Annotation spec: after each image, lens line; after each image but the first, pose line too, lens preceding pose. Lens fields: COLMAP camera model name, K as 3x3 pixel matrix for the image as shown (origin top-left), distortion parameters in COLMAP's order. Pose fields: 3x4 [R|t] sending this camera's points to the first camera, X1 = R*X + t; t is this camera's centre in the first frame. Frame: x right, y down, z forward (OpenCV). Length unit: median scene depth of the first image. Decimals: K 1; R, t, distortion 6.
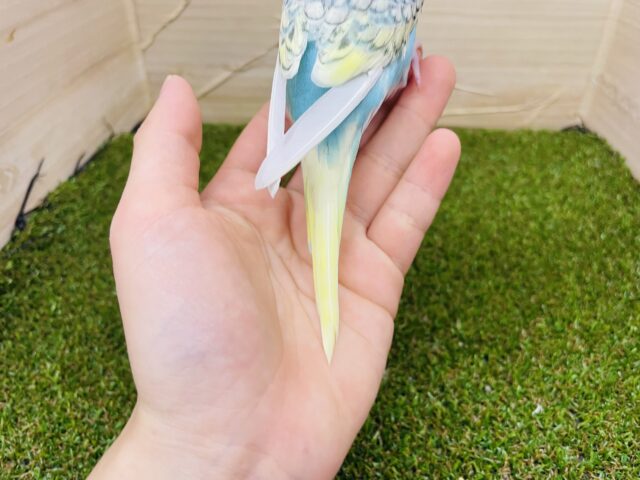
lens RADIAL K [[517.0, 0, 321.2], [0, 517.0, 229.3], [0, 0, 1]] dist [0.082077, -0.131572]
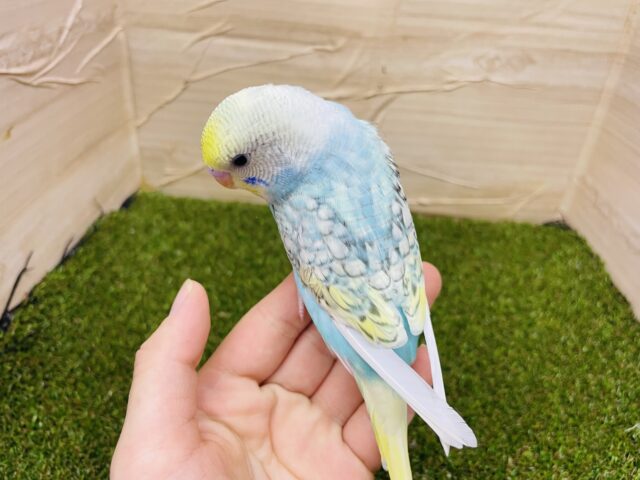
lens RADIAL K [[517.0, 0, 321.2], [0, 517.0, 229.3], [0, 0, 1]] dist [0.082077, -0.131572]
pose [[0.997860, 0.046218, 0.046245, -0.035558], [-0.043663, 0.997541, -0.054818, -0.144525], [-0.048665, 0.052682, 0.997425, -0.009777]]
